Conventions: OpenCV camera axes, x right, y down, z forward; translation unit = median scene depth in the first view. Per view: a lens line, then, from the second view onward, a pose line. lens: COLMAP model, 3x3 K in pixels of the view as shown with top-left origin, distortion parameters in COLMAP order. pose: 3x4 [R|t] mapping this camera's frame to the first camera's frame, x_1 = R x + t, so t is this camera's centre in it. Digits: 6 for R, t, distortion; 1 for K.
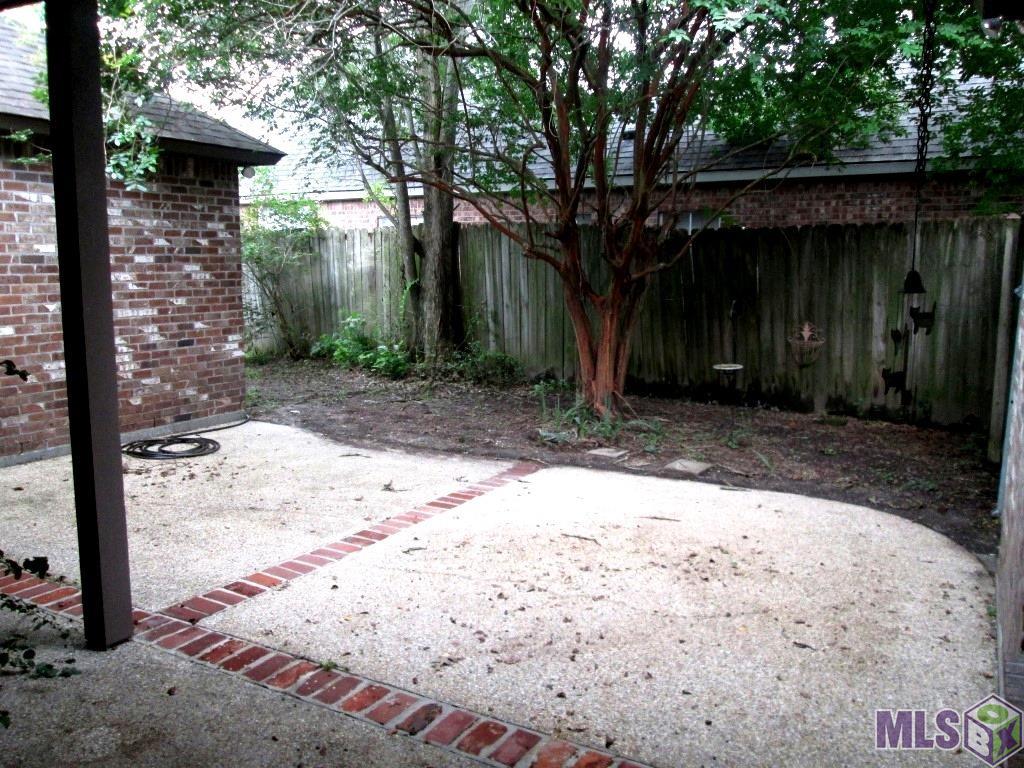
lens RADIAL K [[847.5, 0, 512.0], [0, 847.5, 384.0], [0, 0, 1]] dist [-0.039012, -0.000056]
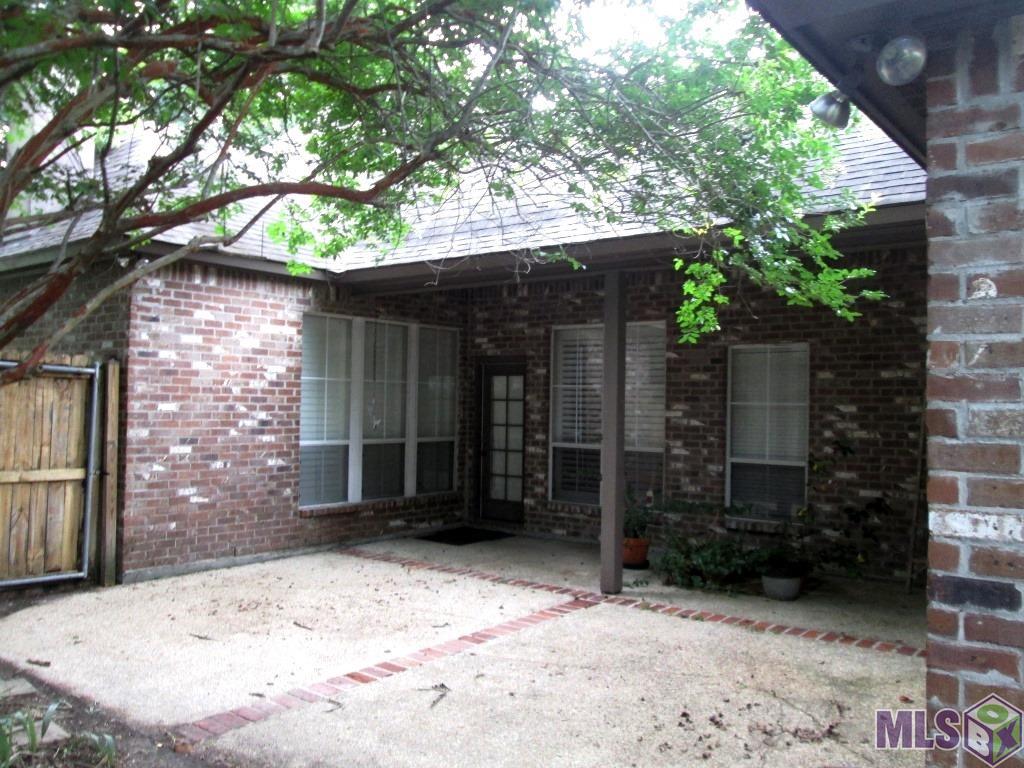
lens RADIAL K [[847.5, 0, 512.0], [0, 847.5, 384.0], [0, 0, 1]] dist [-0.039012, -0.000056]
pose [[-0.985366, -0.024378, 0.168698, -0.379236], [-0.002649, 0.991790, 0.127852, -0.291907], [-0.170430, 0.125534, -0.977341, 1.941073]]
